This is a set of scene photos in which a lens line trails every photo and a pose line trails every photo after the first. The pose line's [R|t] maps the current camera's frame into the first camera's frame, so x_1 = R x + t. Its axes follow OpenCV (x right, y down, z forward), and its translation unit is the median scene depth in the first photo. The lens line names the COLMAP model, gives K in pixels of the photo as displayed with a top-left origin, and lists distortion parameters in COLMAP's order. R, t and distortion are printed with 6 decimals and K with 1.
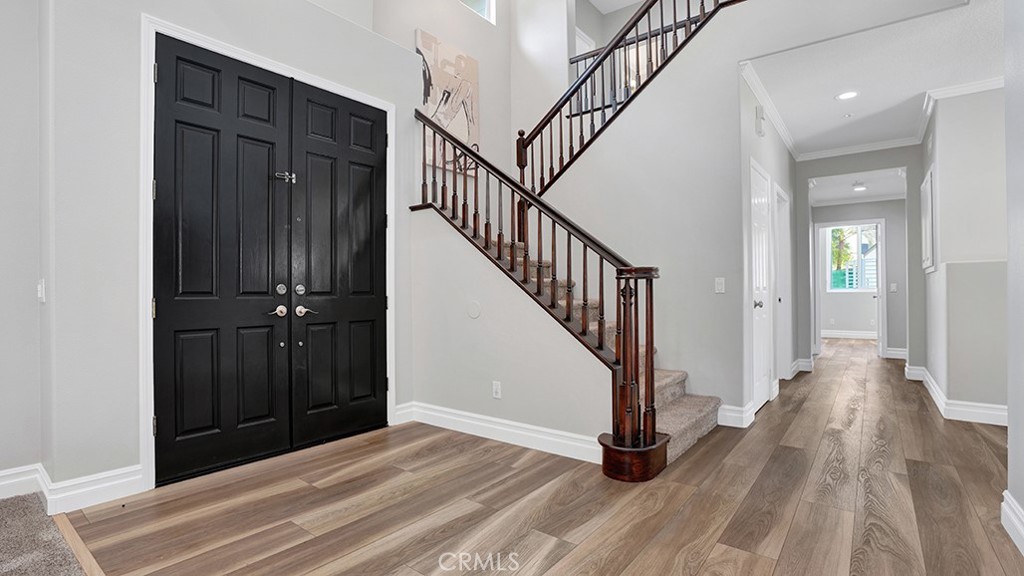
lens RADIAL K [[482.2, 0, 514.4], [0, 482.2, 286.8], [0, 0, 1]] dist [-0.052399, 0.020814]
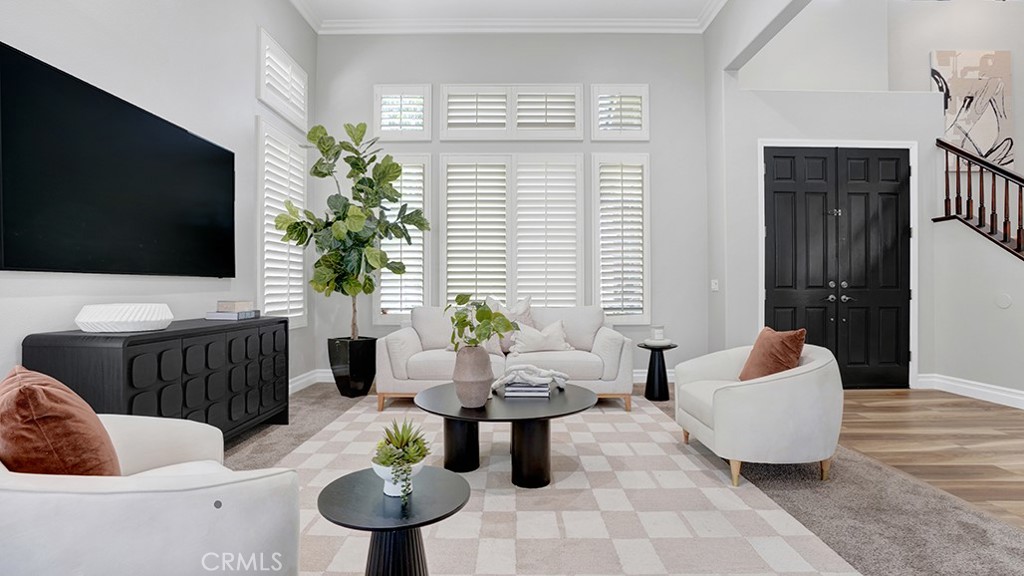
lens RADIAL K [[482.2, 0, 508.5], [0, 482.2, 284.1], [0, 0, 1]] dist [-0.052399, 0.020814]
pose [[0.619175, 0.007310, -0.785219, 0.061401], [0.002240, 0.999936, 0.011075, -0.012321], [0.785250, -0.008616, 0.619119, -0.653474]]
